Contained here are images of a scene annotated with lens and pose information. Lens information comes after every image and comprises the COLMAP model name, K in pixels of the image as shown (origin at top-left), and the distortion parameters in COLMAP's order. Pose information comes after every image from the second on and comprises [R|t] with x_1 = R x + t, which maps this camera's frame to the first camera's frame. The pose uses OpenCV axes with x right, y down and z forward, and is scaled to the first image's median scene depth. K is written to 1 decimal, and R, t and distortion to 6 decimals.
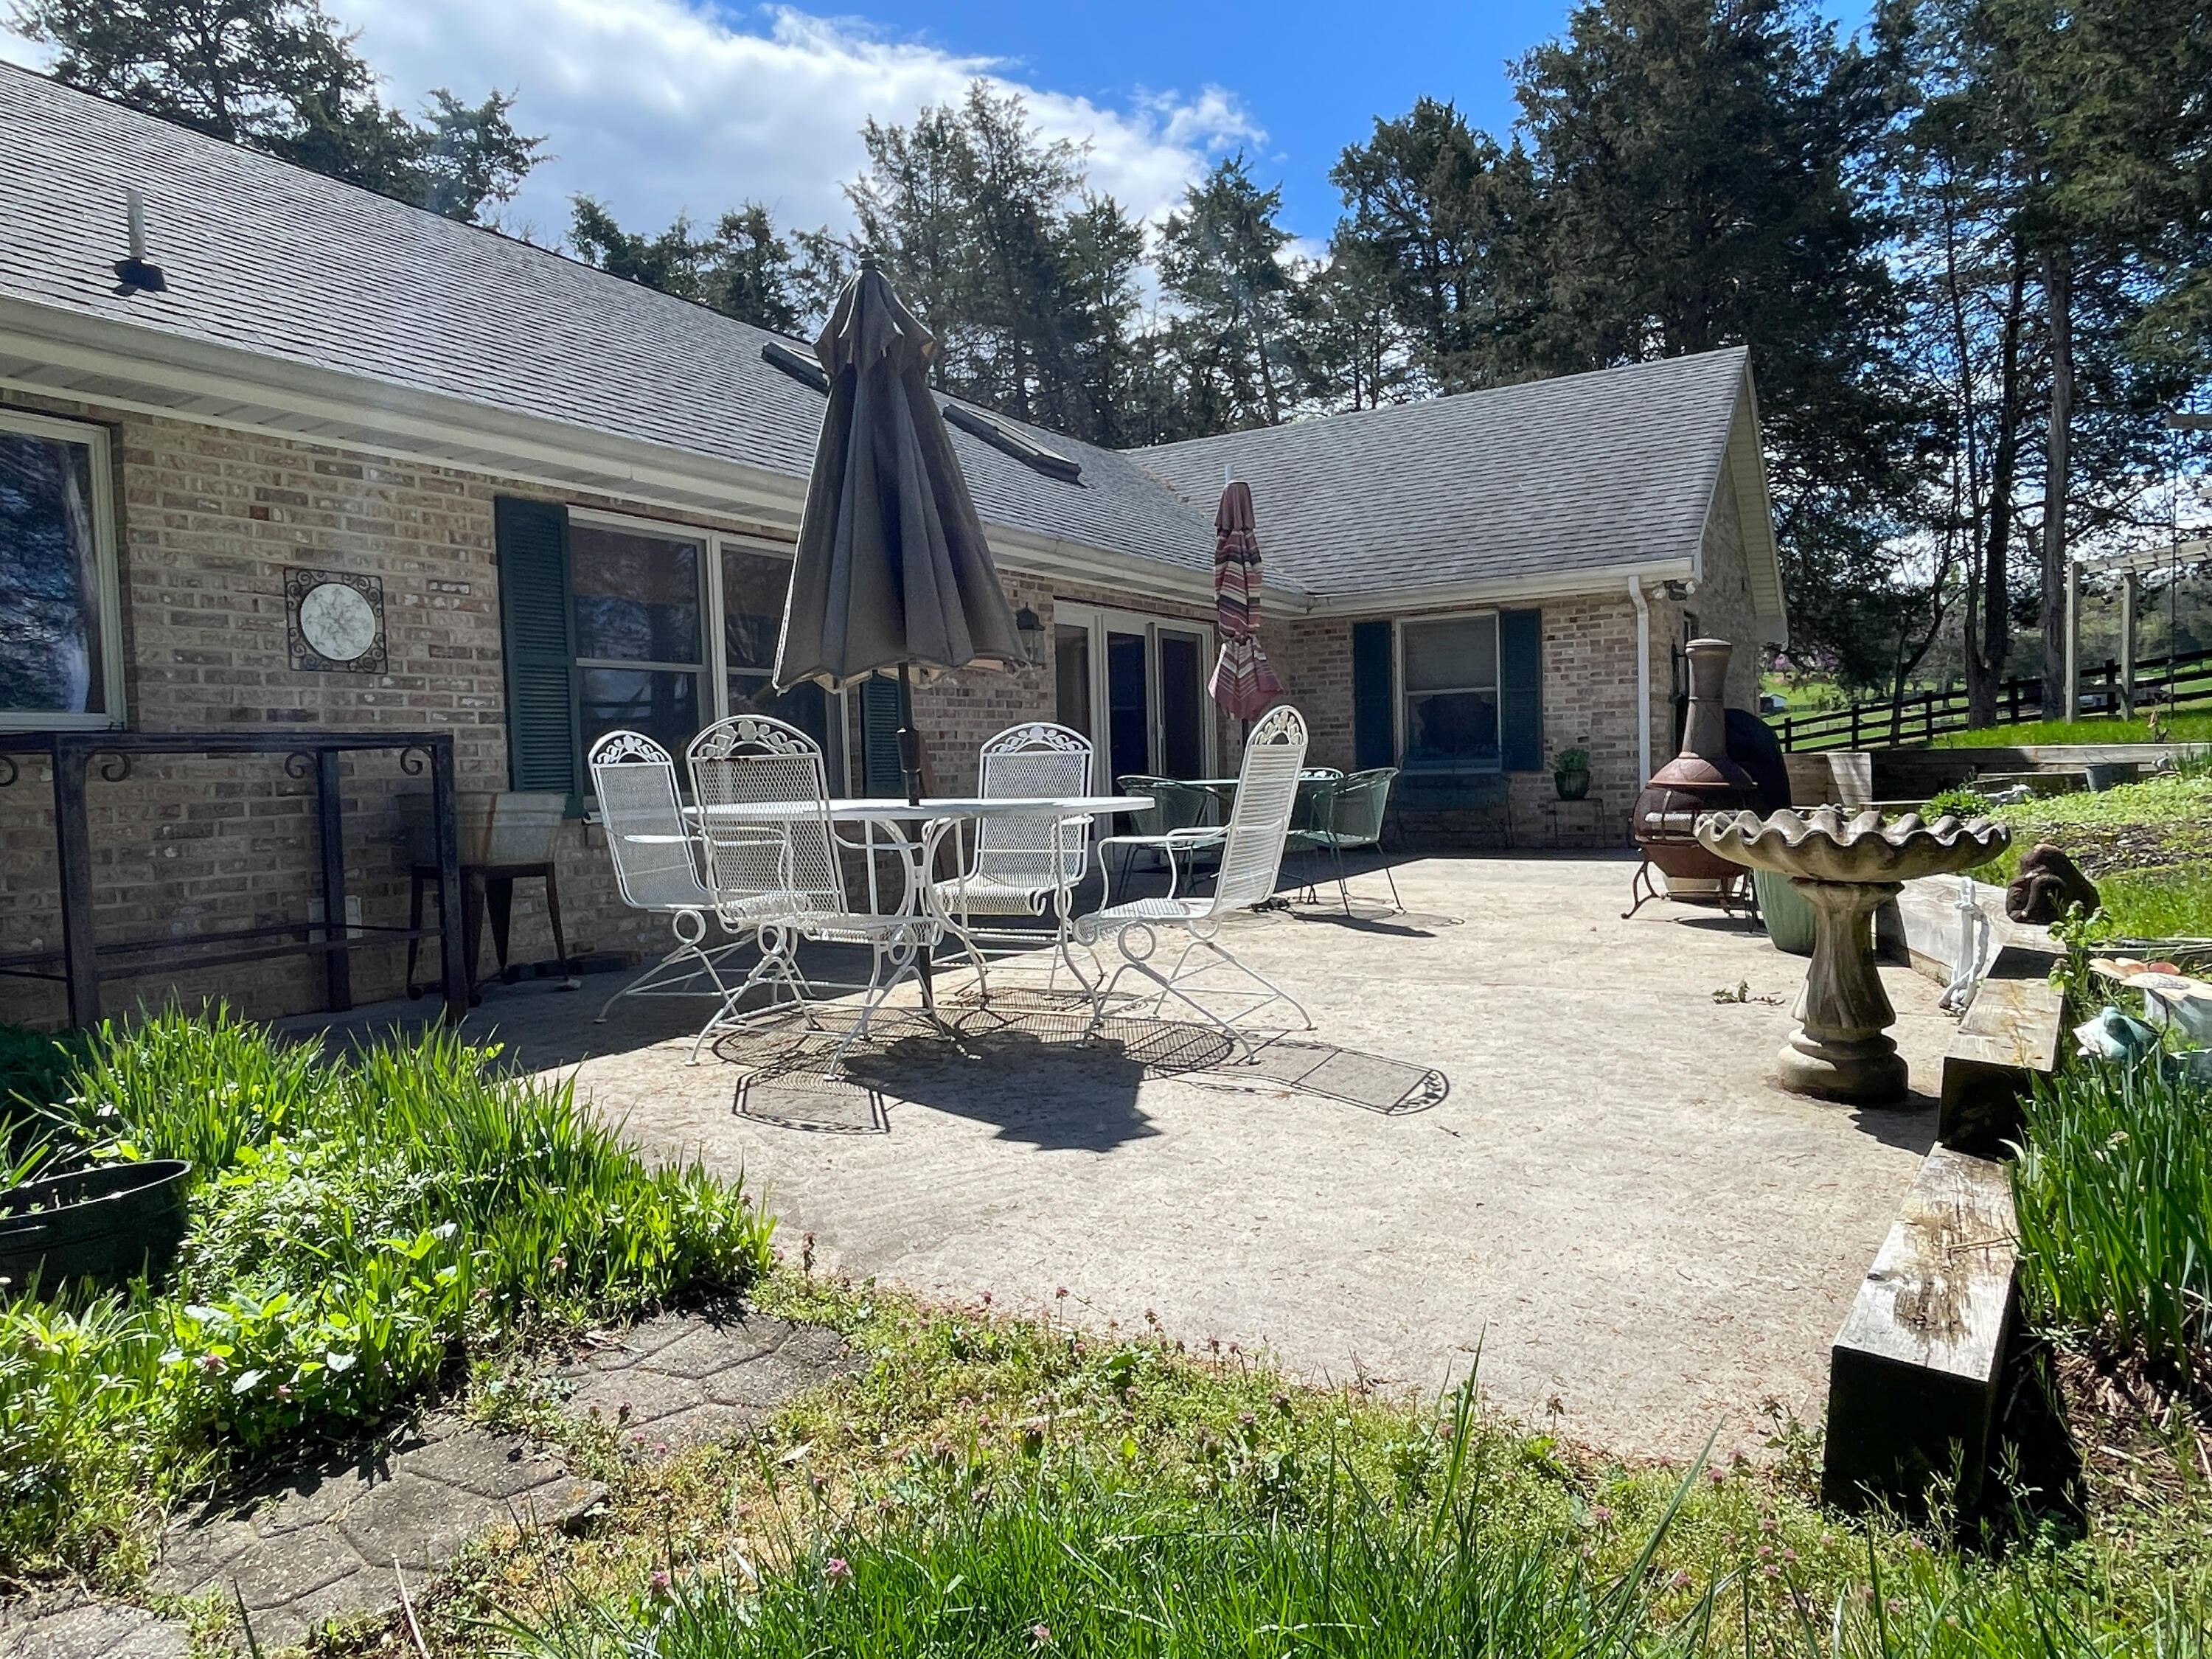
lens RADIAL K [[1387.6, 0, 1106.0], [0, 1387.6, 829.5], [0, 0, 1]] dist [-0.021691, 0.001265]
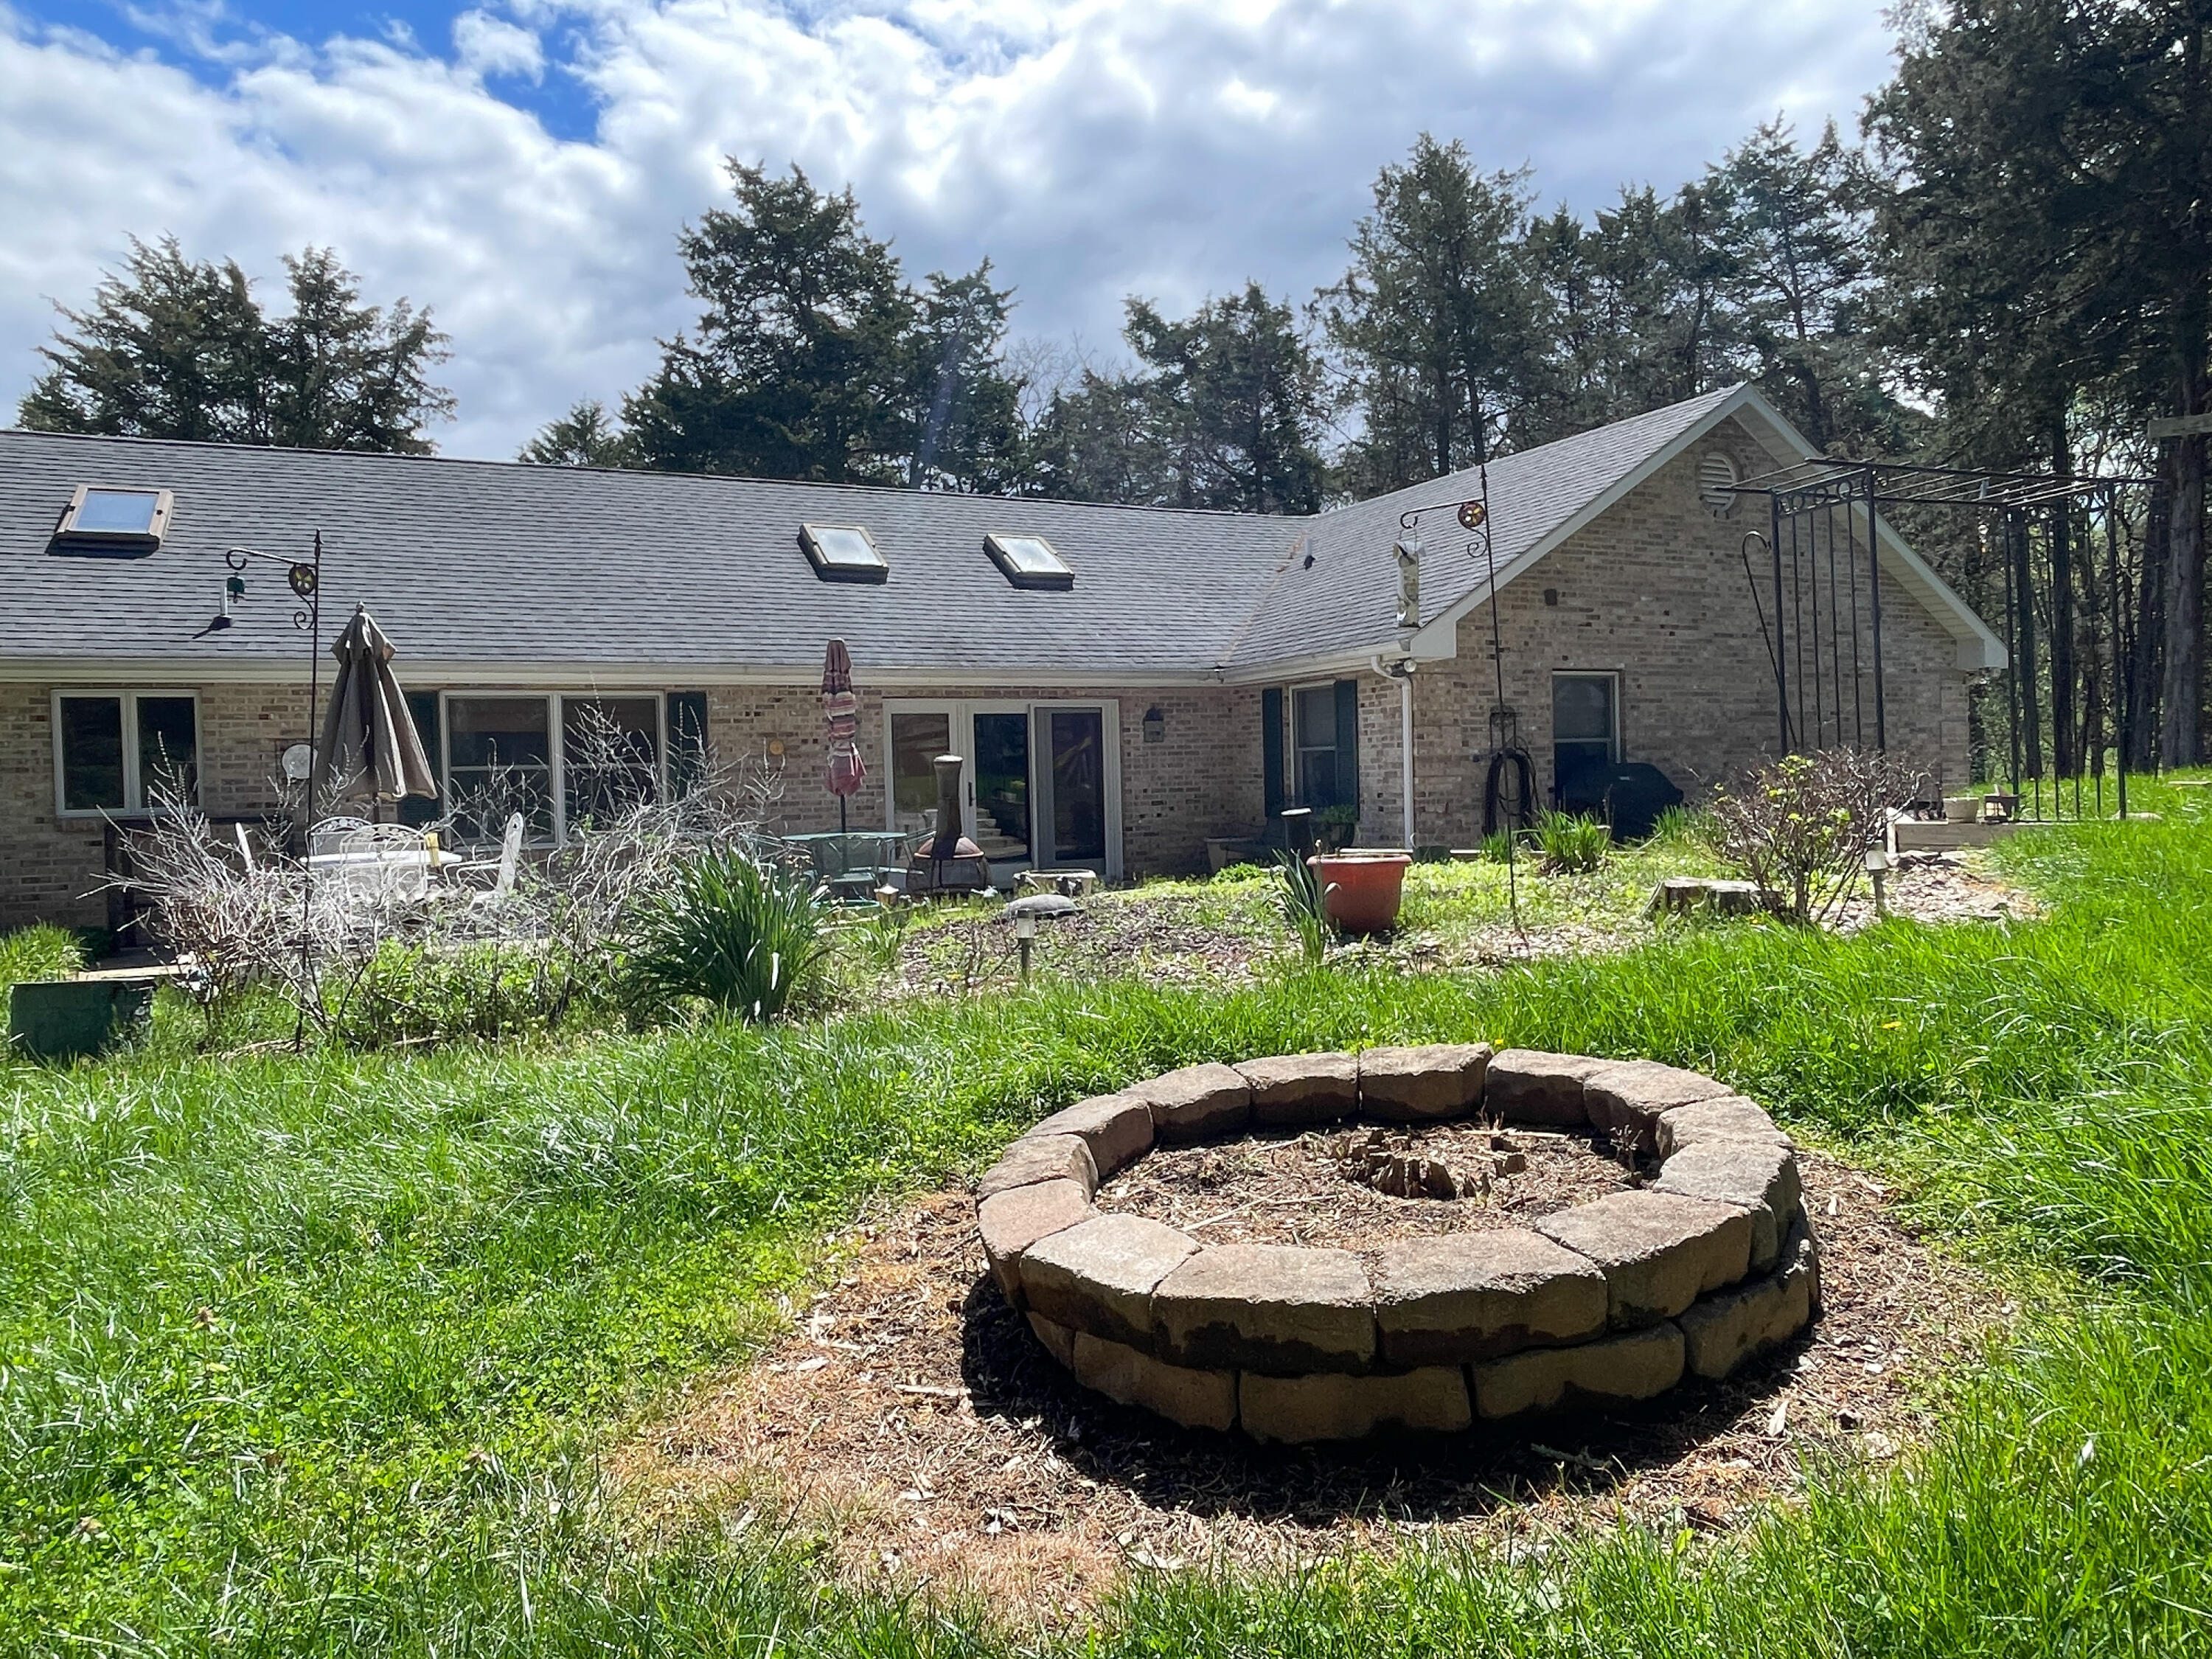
lens RADIAL K [[1387.6, 0, 1106.0], [0, 1387.6, 829.5], [0, 0, 1]] dist [-0.021691, 0.001265]
pose [[0.834670, 0.033938, -0.549704, 0.822918], [-0.027450, 0.999423, 0.020023, -0.056696], [0.550066, -0.001623, 0.835120, -0.067769]]
